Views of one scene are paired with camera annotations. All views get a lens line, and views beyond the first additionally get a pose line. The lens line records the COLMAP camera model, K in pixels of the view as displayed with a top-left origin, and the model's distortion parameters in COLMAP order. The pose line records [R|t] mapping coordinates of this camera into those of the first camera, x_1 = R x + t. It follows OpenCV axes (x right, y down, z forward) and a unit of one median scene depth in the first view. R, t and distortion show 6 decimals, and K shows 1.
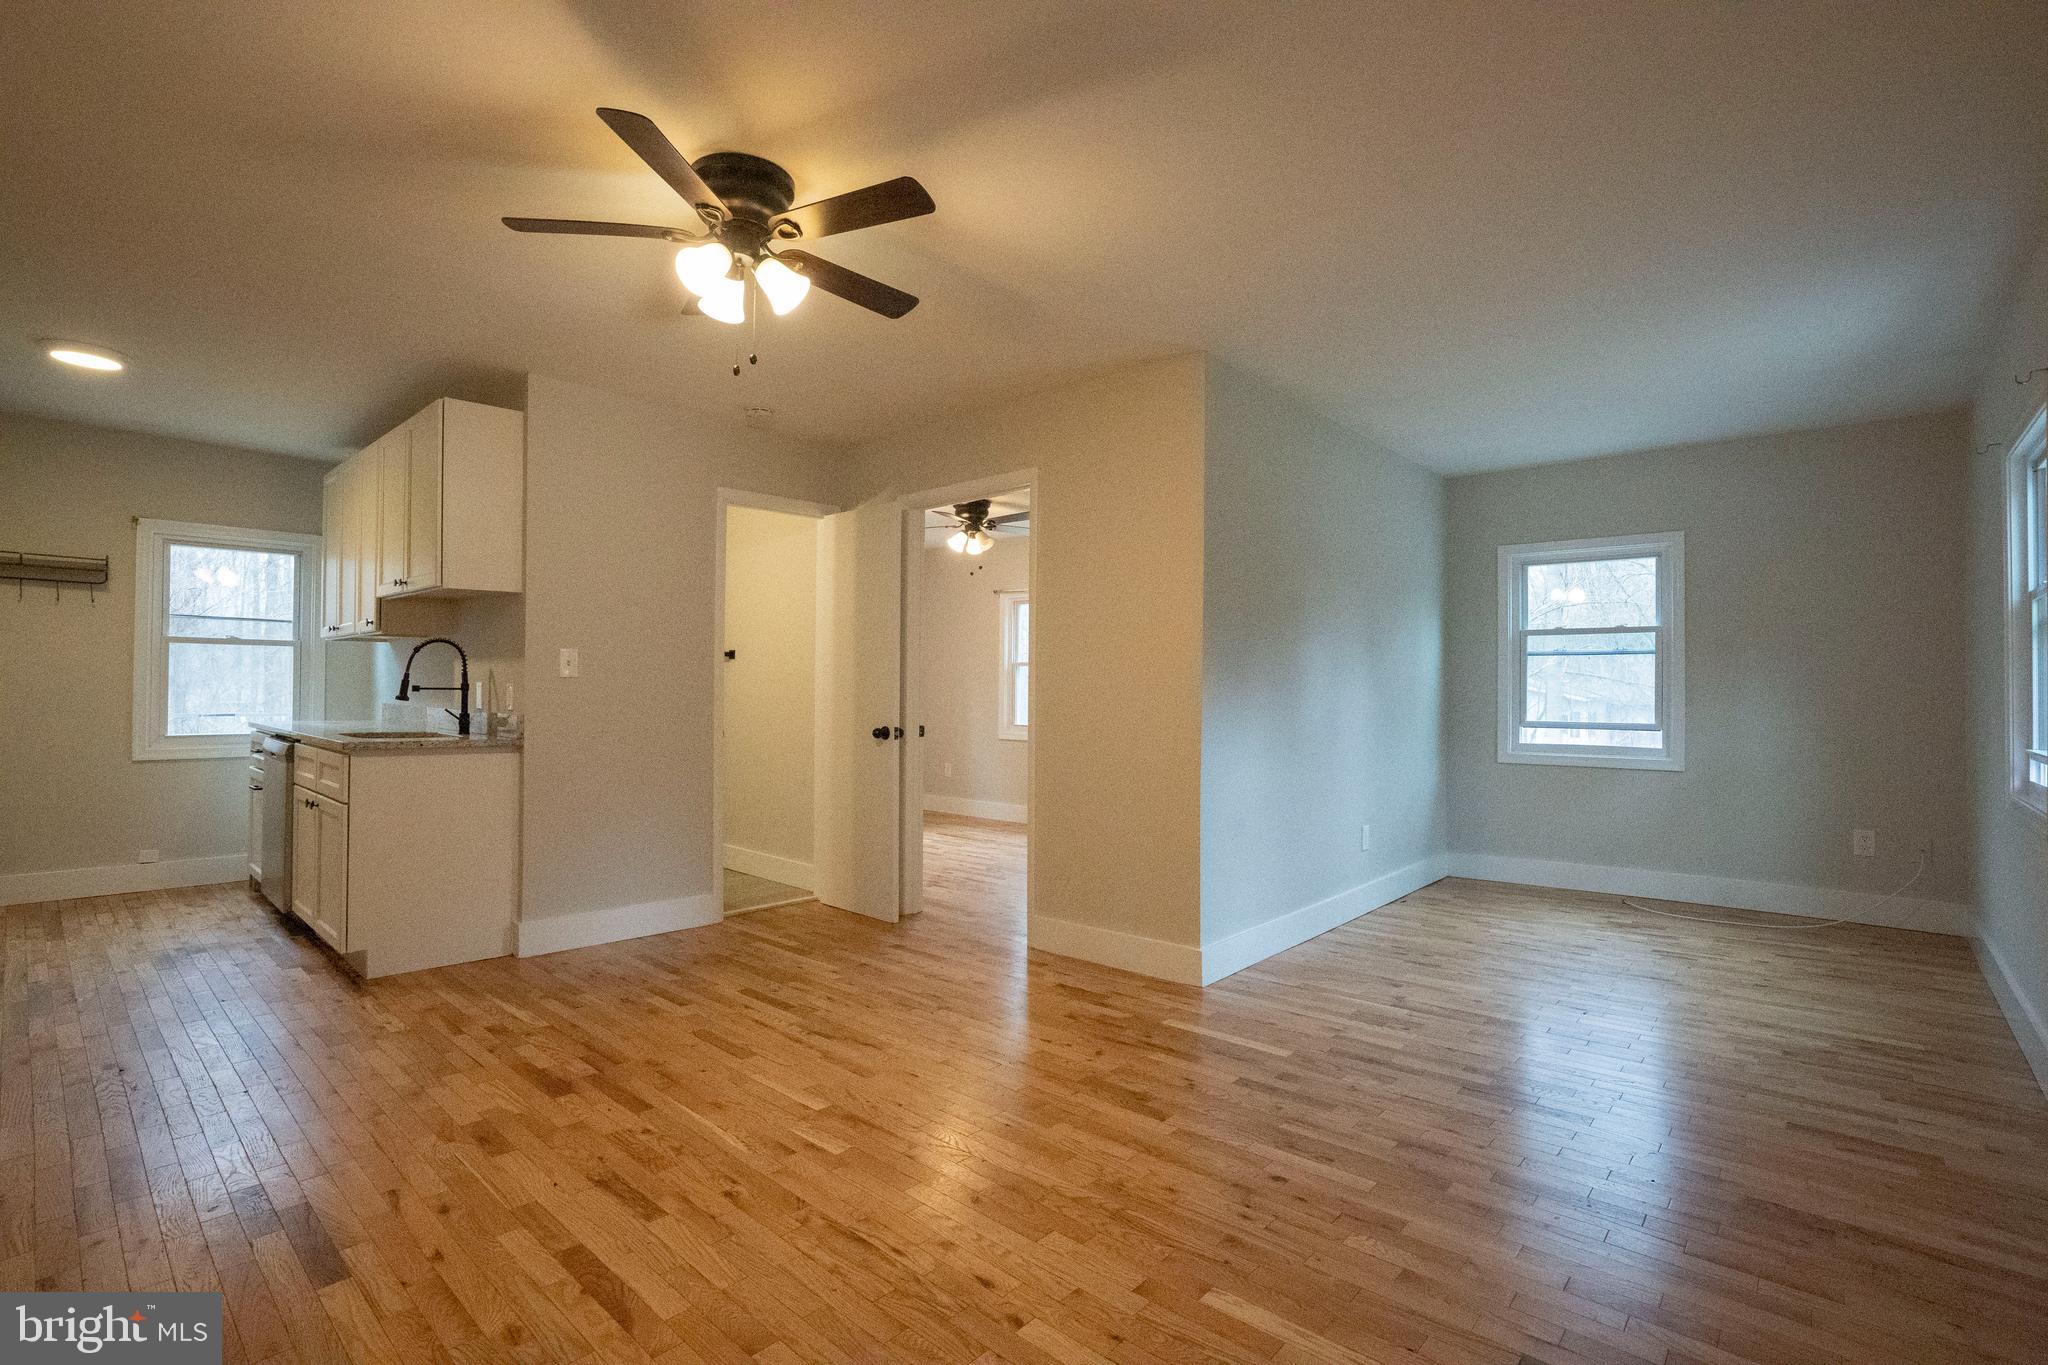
lens RADIAL K [[934.8, 0, 1031.2], [0, 934.8, 684.7], [0, 0, 1]] dist [-0.015685, 0.005425]
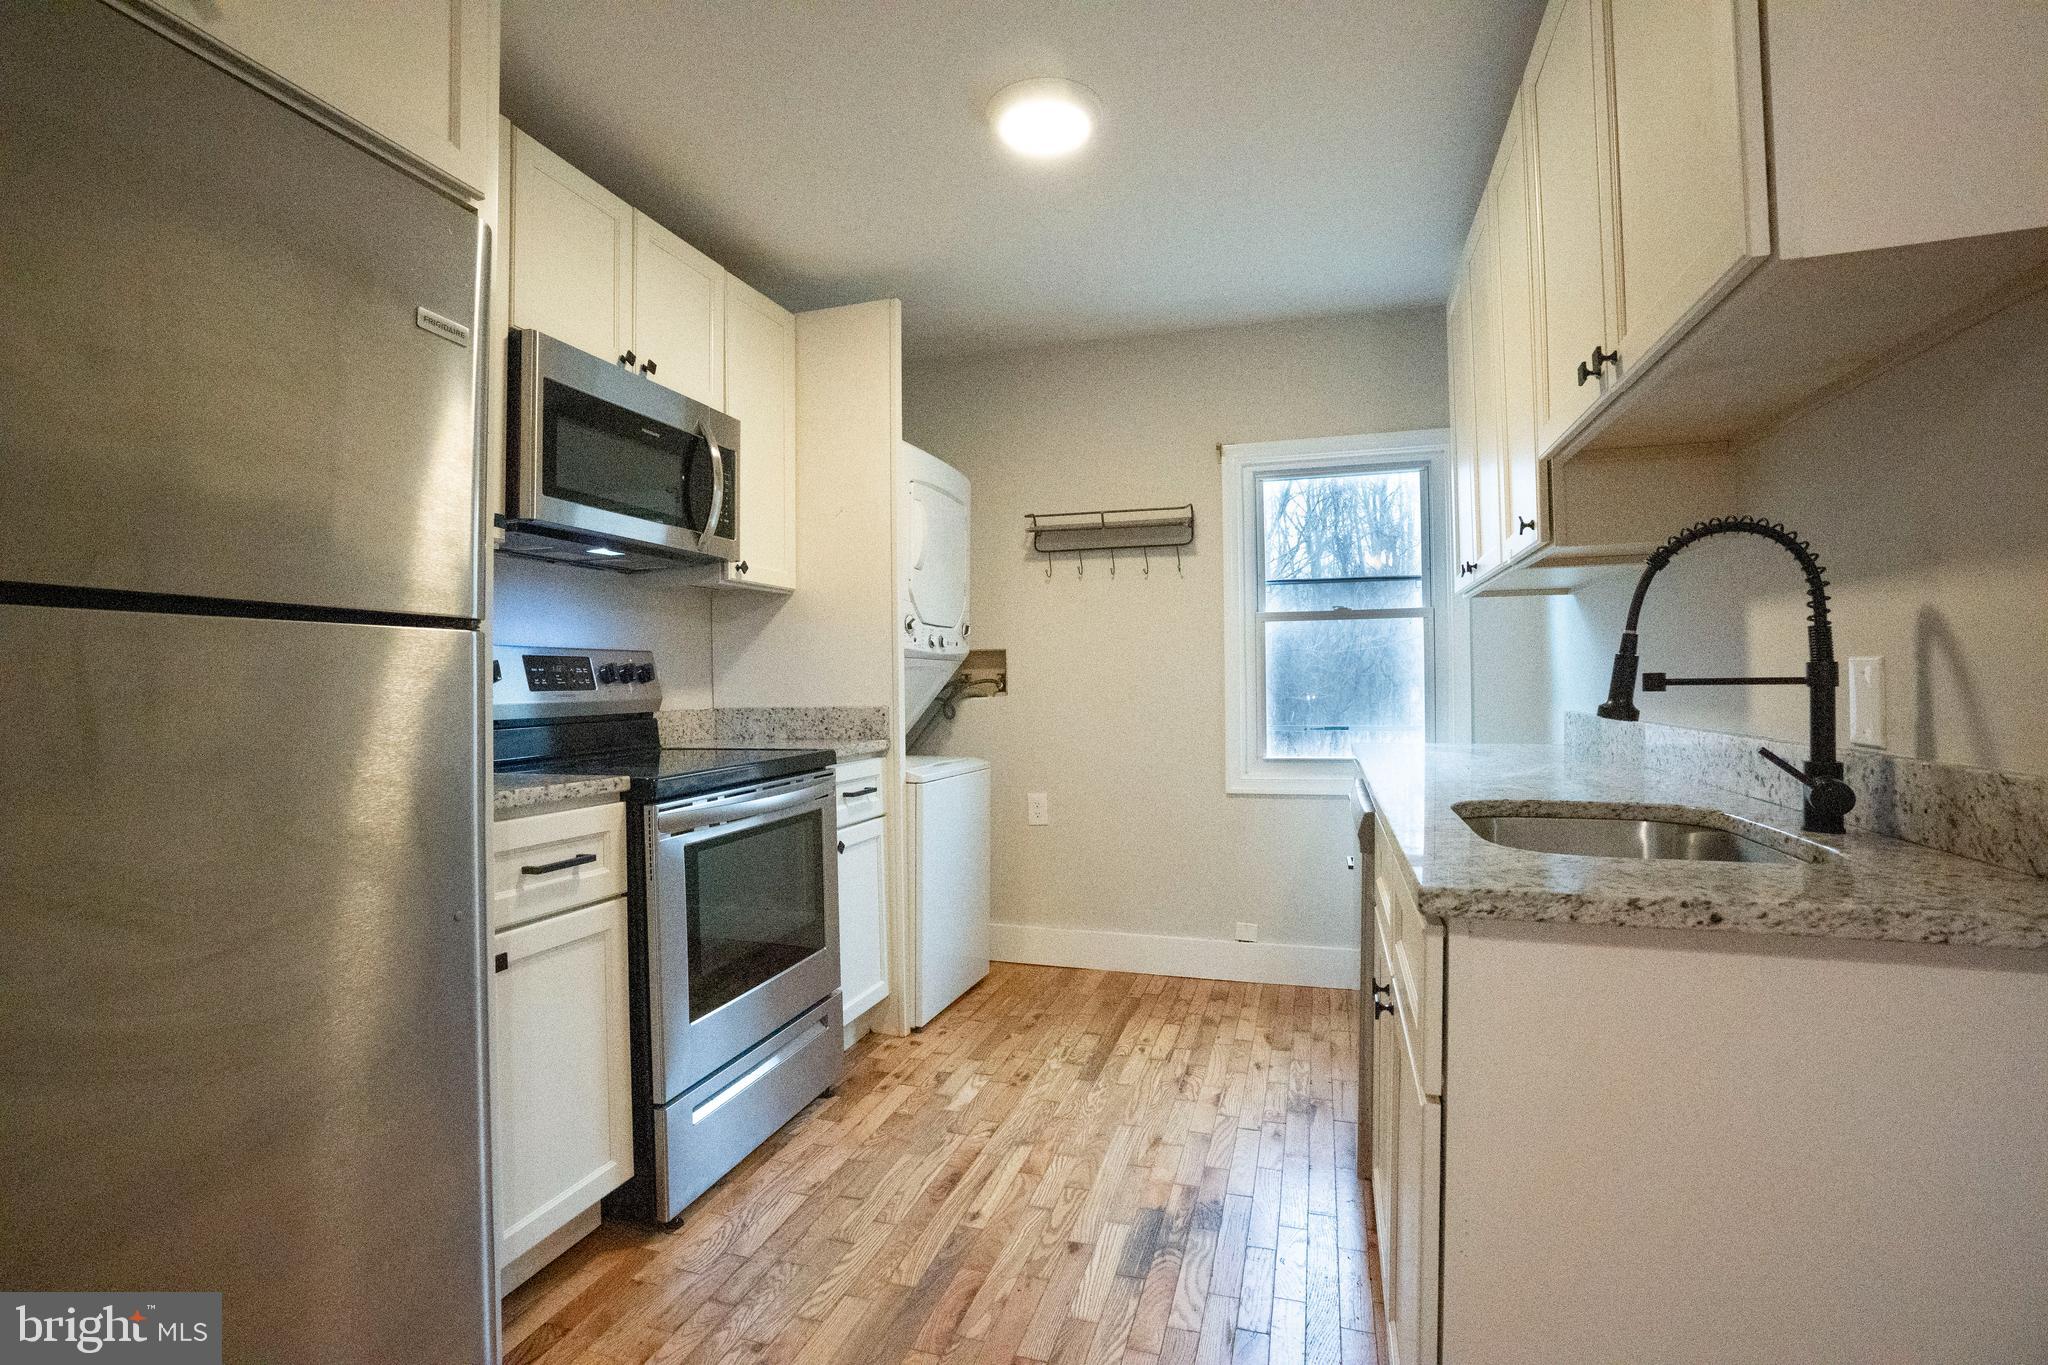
lens RADIAL K [[934.8, 0, 1015.5], [0, 934.8, 665.3], [0, 0, 1]] dist [-0.015685, 0.005425]
pose [[0.410822, -0.034019, -0.911081, -0.440910], [0.024873, 0.999350, -0.026100, 0.000823], [0.911376, -0.011939, 0.411401, 0.636115]]
